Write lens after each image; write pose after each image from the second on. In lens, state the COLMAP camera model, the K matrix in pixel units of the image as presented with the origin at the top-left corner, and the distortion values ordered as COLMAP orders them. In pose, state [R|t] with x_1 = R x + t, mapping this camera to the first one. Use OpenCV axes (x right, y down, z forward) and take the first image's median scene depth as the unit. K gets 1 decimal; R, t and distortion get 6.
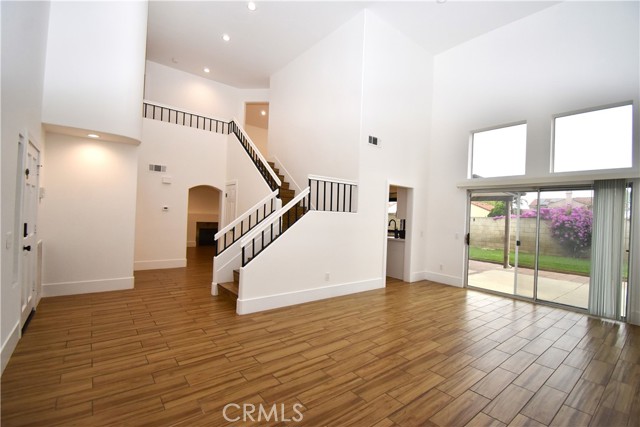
lens RADIAL K [[288.6, 0, 320.0], [0, 288.6, 213.5], [0, 0, 1]] dist [0.015227, -0.024718]
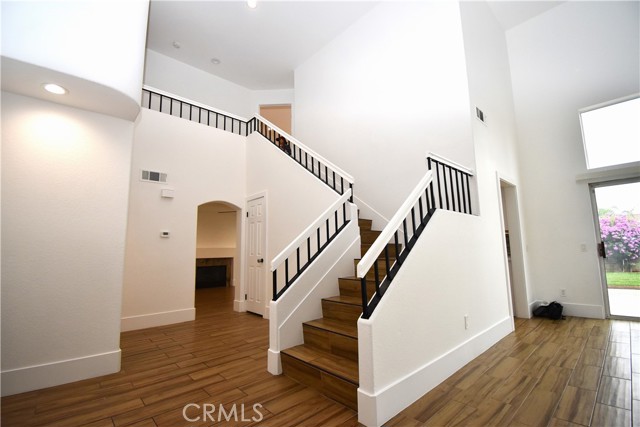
lens RADIAL K [[284.1, 0, 320.0], [0, 284.1, 213.5], [0, 0, 1]] dist [0.014956, -0.022895]
pose [[0.995946, -0.050169, 0.074668, -0.309940], [0.059075, 0.990734, -0.122297, 0.054597], [-0.067840, 0.126212, 0.989681, 0.431210]]
